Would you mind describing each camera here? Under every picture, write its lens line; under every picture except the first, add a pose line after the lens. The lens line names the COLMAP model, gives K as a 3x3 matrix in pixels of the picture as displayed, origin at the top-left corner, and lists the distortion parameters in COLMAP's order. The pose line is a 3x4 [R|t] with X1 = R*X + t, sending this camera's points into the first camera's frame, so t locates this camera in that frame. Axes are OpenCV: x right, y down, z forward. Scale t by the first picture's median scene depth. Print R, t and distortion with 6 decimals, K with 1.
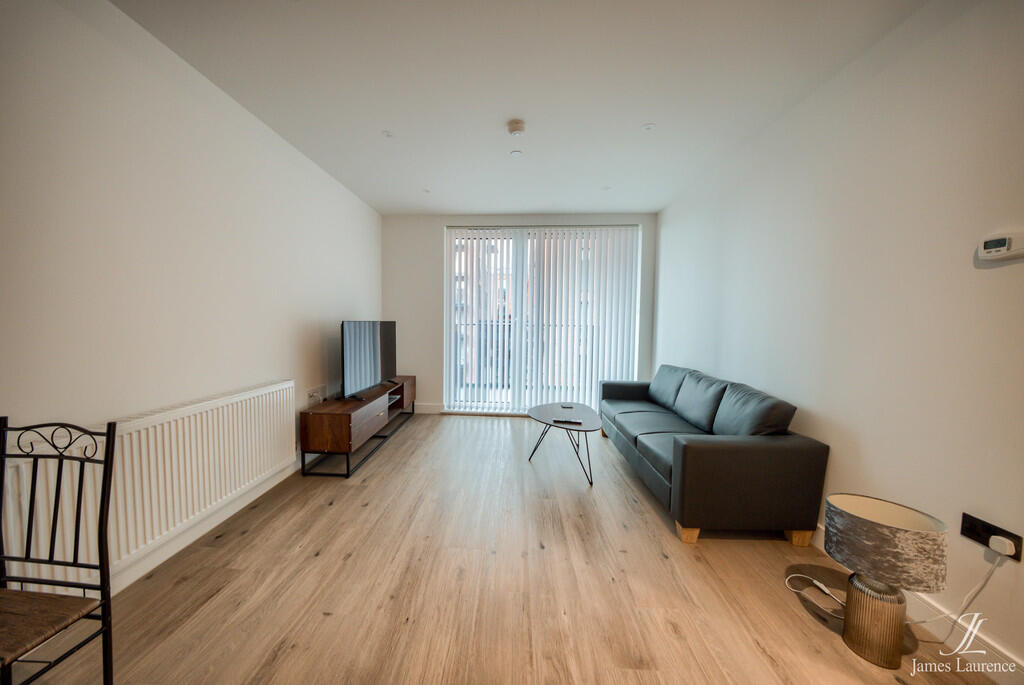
lens RADIAL K [[325.5, 0, 500.6], [0, 325.5, 340.7], [0, 0, 1]] dist [-0.014222, 0.003790]
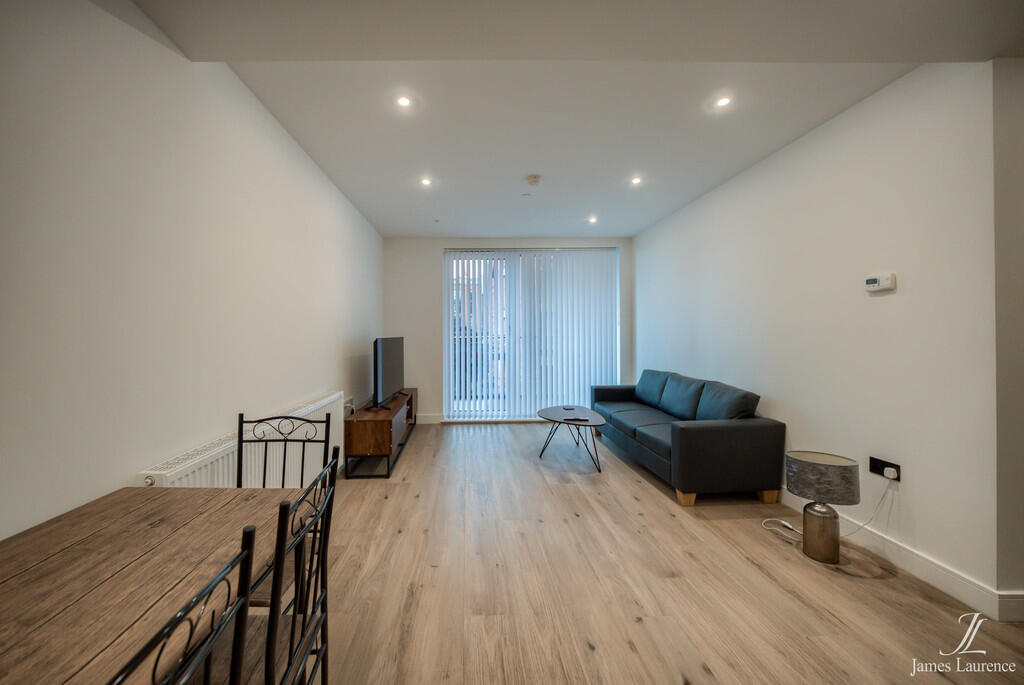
lens RADIAL K [[340.2, 0, 485.8], [0, 340.2, 335.9], [0, 0, 1]] dist [0.000167, 0.000005]
pose [[0.996226, -0.022810, 0.083745, -0.259679], [0.026984, 0.998432, -0.049043, -0.000331], [-0.082495, 0.051117, 0.995280, -0.256236]]
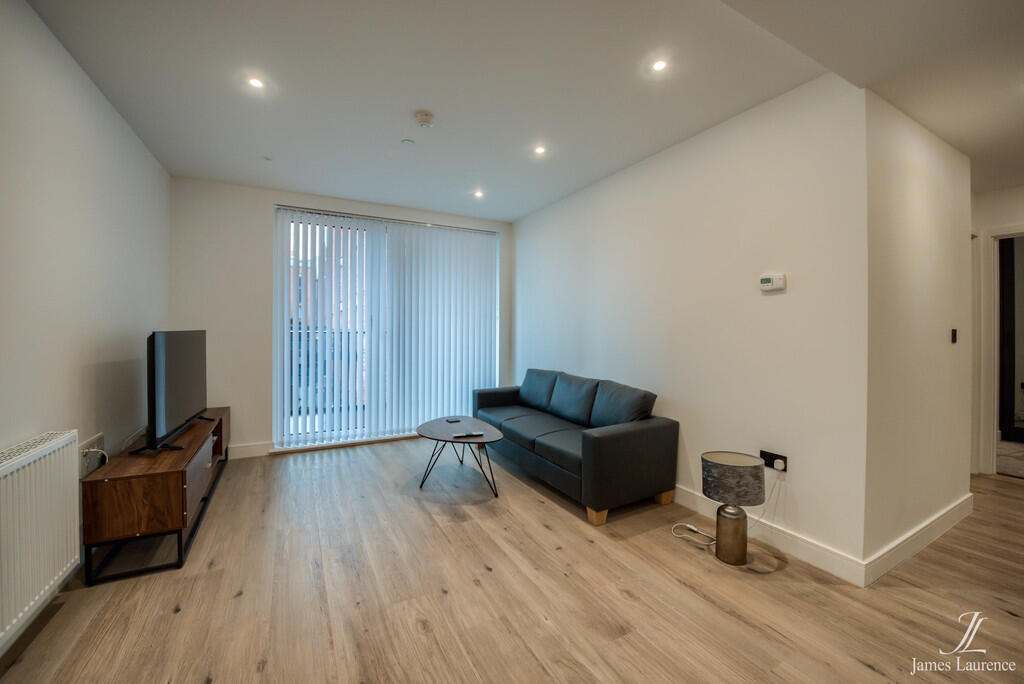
lens RADIAL K [[374.4, 0, 485.6], [0, 374.4, 332.7], [0, 0, 1]] dist [-0.020440, -0.000252]
pose [[0.876373, -0.016372, 0.481355, -0.319235], [0.035792, 0.998872, -0.031190, -0.014610], [-0.480302, 0.044563, 0.875971, 0.022354]]
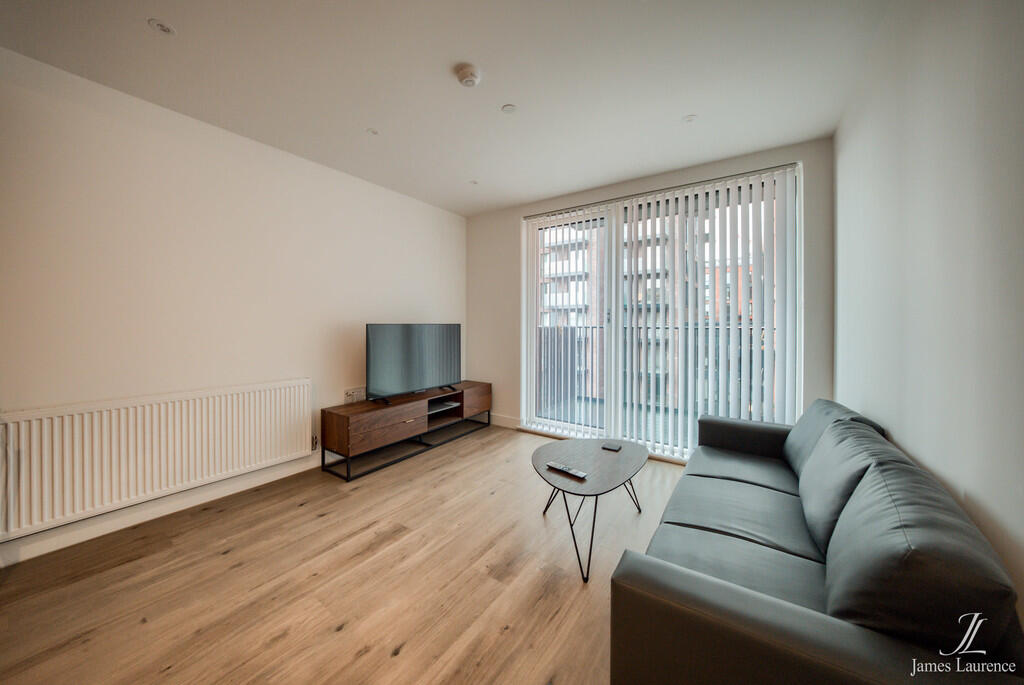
lens RADIAL K [[344.0, 0, 514.8], [0, 344.0, 326.1], [0, 0, 1]] dist [-0.010400, -0.000019]
pose [[0.860554, -0.003789, -0.509346, 0.583359], [-0.024030, 0.998557, -0.048027, -0.015758], [0.508793, 0.053569, 0.859221, 0.390250]]
